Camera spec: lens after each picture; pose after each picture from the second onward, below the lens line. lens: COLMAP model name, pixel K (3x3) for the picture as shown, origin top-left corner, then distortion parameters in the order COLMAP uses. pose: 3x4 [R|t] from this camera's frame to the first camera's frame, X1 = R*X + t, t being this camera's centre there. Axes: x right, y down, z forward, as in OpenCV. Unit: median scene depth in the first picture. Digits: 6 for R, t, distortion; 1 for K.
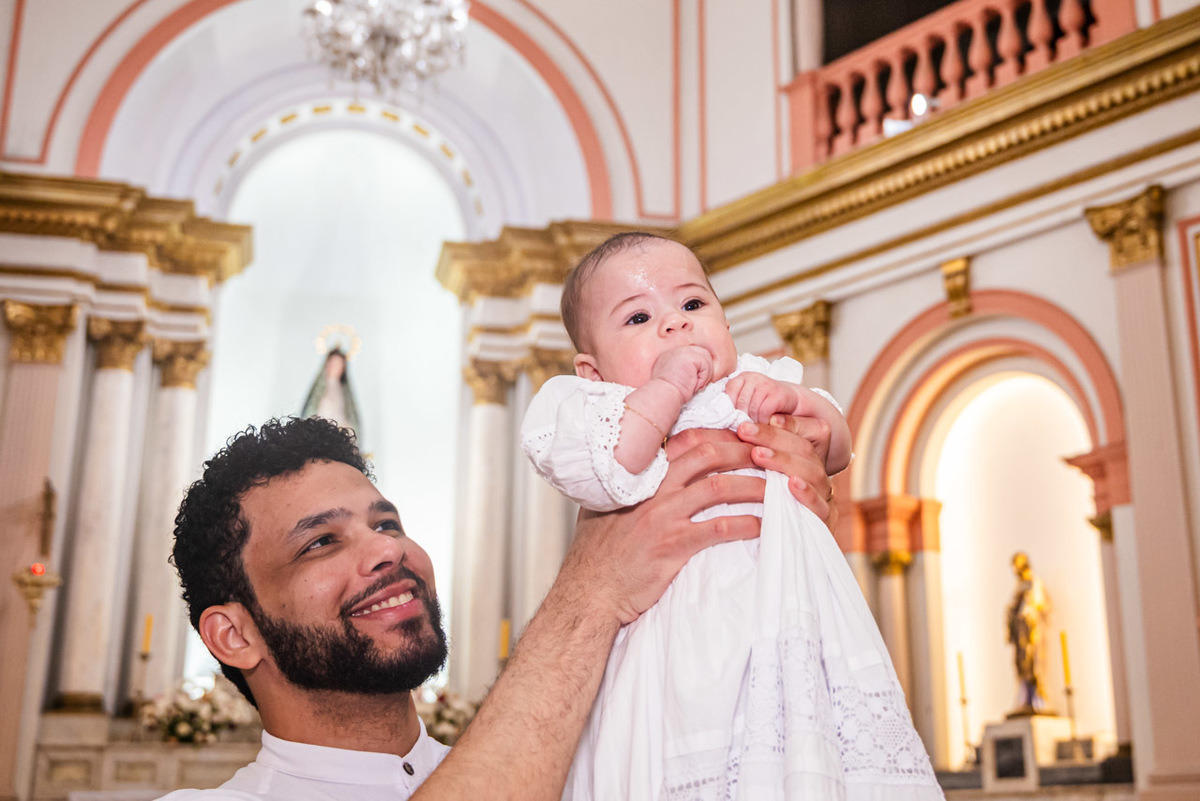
lens RADIAL K [[1649.0, 0, 687.3], [0, 1649.0, 312.0], [0, 0, 1]] dist [0.013899, 0.020711]
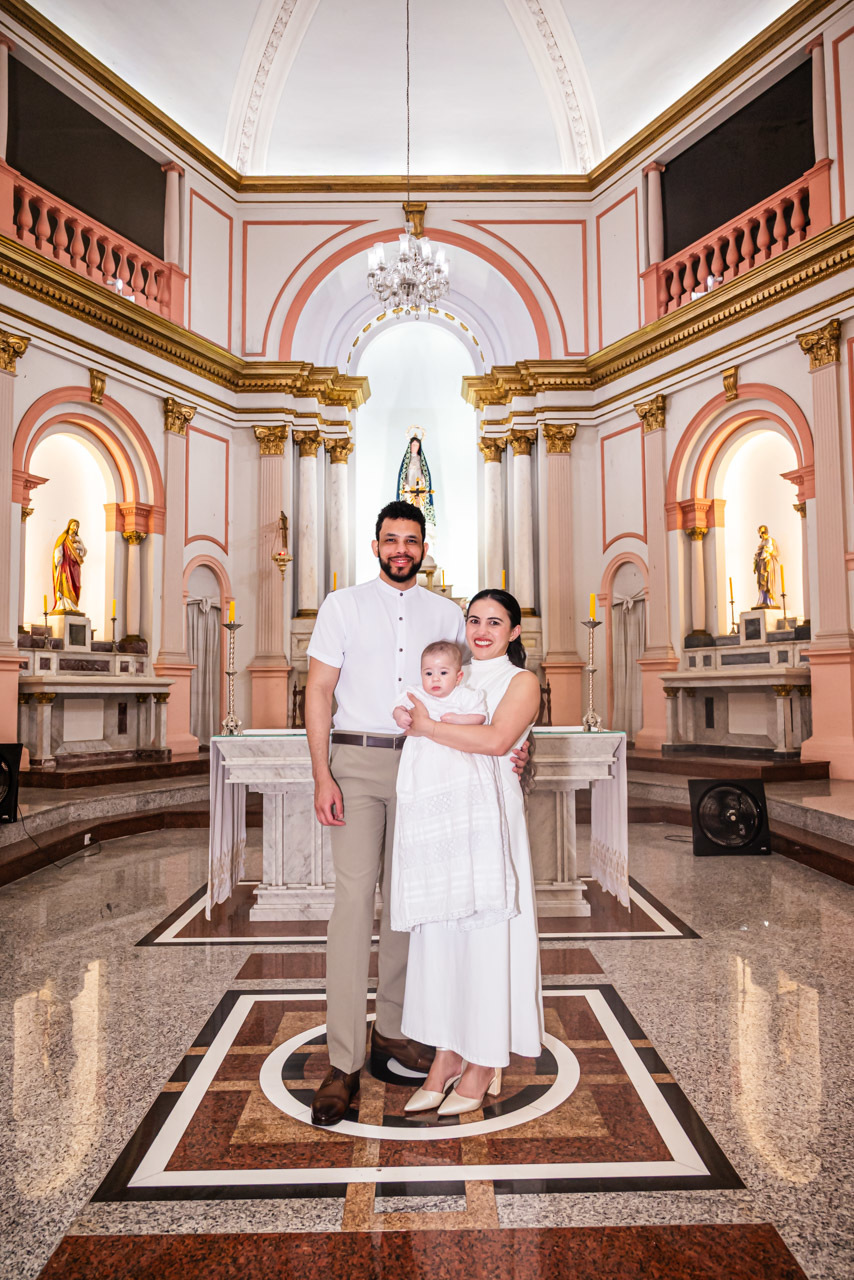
lens RADIAL K [[926.7, 0, 437.5], [0, 926.7, 628.3], [0, 0, 1]] dist [-0.011508, 0.001125]
pose [[0.973420, -0.019641, -0.228185, 0.069792], [0.074114, 0.969721, 0.232696, -0.013678], [0.216706, -0.243423, 0.945401, -0.107901]]
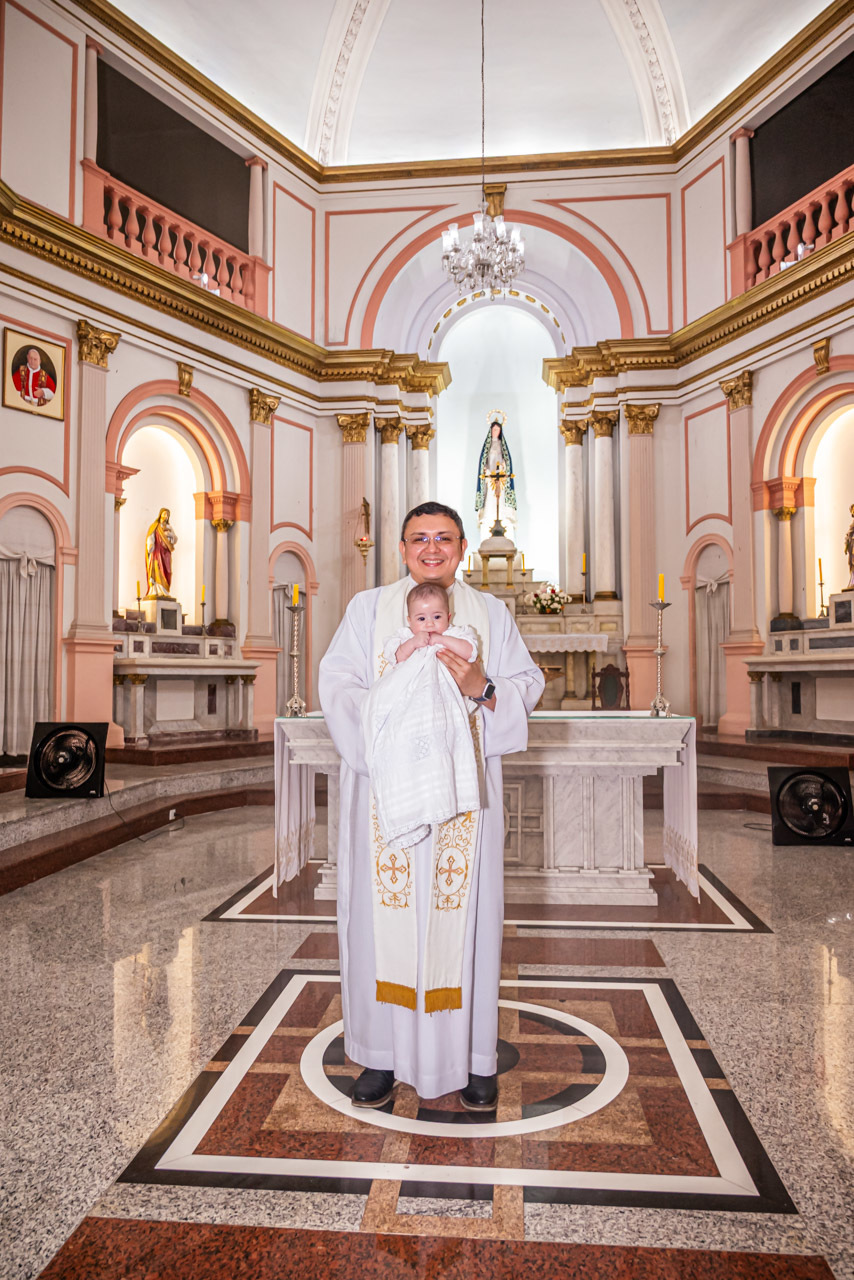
lens RADIAL K [[903.7, 0, 427.0], [0, 903.7, 640.0], [0, 0, 1]] dist [-0.010665, 0.000038]
pose [[0.942204, -0.012244, -0.334817, 0.078204], [0.101975, 0.962398, 0.251774, -0.007957], [0.319145, -0.271366, 0.908024, -0.090394]]
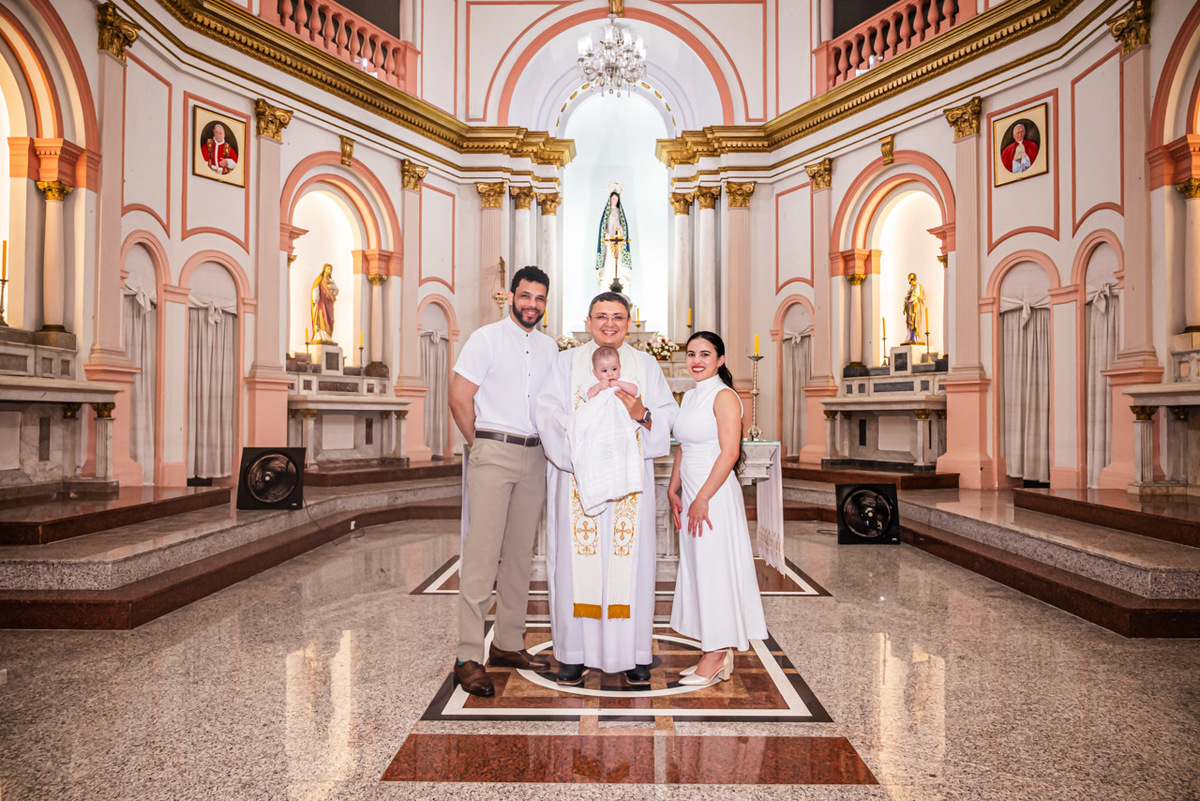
lens RADIAL K [[847.2, 0, 609.5], [0, 847.2, 399.8], [0, 0, 1]] dist [-0.010665, 0.000038]
pose [[0.967786, 0.002201, -0.251765, 0.084684], [0.070673, 0.957384, 0.280039, -0.034802], [0.241652, -0.288811, 0.926387, -0.184507]]
